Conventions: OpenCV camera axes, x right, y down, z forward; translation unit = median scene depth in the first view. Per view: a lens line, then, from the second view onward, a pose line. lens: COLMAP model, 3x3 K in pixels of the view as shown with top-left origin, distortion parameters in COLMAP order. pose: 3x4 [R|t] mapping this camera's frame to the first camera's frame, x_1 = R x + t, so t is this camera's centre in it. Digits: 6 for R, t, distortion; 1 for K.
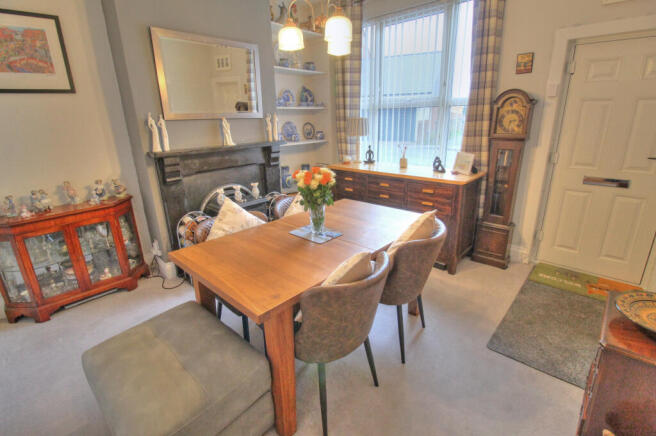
lens RADIAL K [[316.0, 0, 328.0], [0, 316.0, 218.0], [0, 0, 1]] dist [-0.029387, -0.000315]
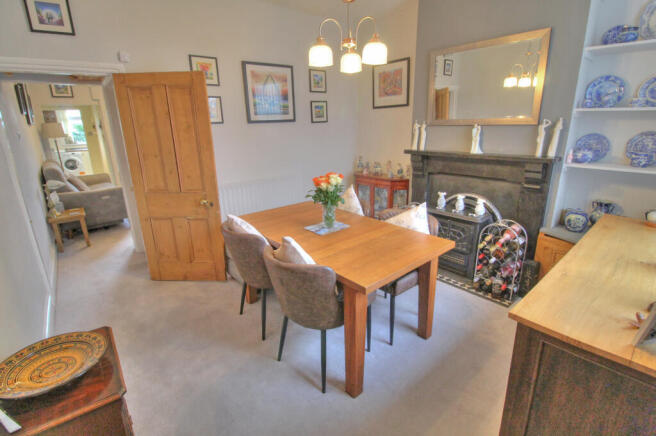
lens RADIAL K [[316.0, 0, 328.0], [0, 316.0, 218.0], [0, 0, 1]] dist [-0.029387, -0.000315]
pose [[-0.131431, 0.301213, -0.944456, 0.686760], [-0.279090, 0.902941, 0.326811, -0.238345], [0.951228, 0.306541, -0.034609, 0.667729]]
